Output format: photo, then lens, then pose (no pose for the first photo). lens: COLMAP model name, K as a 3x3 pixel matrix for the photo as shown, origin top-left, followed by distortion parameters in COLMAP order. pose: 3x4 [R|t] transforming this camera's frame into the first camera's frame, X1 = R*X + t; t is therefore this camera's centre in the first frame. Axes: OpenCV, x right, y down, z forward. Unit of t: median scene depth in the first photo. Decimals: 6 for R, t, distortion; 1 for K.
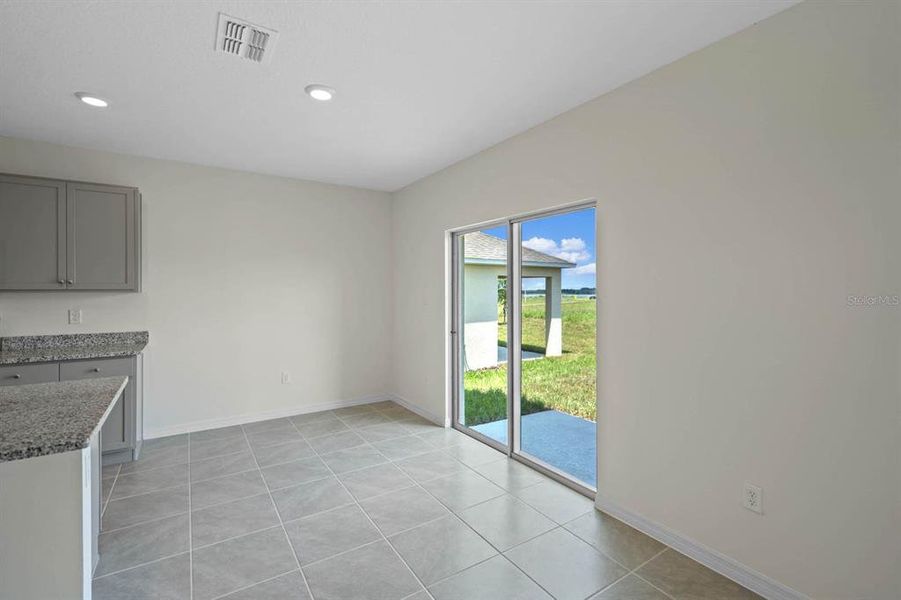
lens RADIAL K [[413.4, 0, 450.3], [0, 413.4, 289.2], [0, 0, 1]] dist [0.000120, 0.001111]
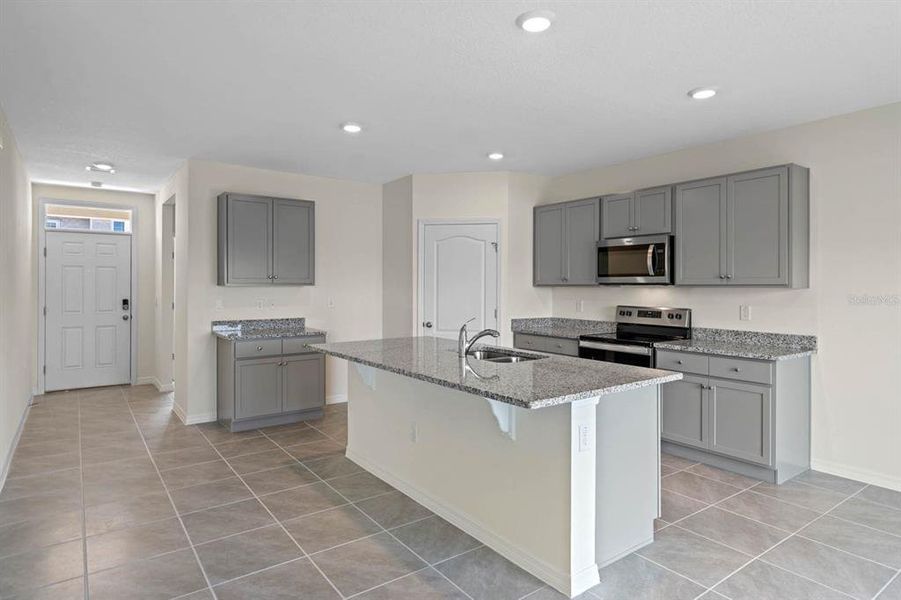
lens RADIAL K [[511.4, 0, 454.5], [0, 511.4, 286.6], [0, 0, 1]] dist [0.013878, 0.000432]
pose [[0.063053, 0.002940, -0.998006, 0.256271], [-0.001241, 0.999995, 0.002867, 0.002562], [0.998009, 0.001058, 0.063057, 0.260606]]
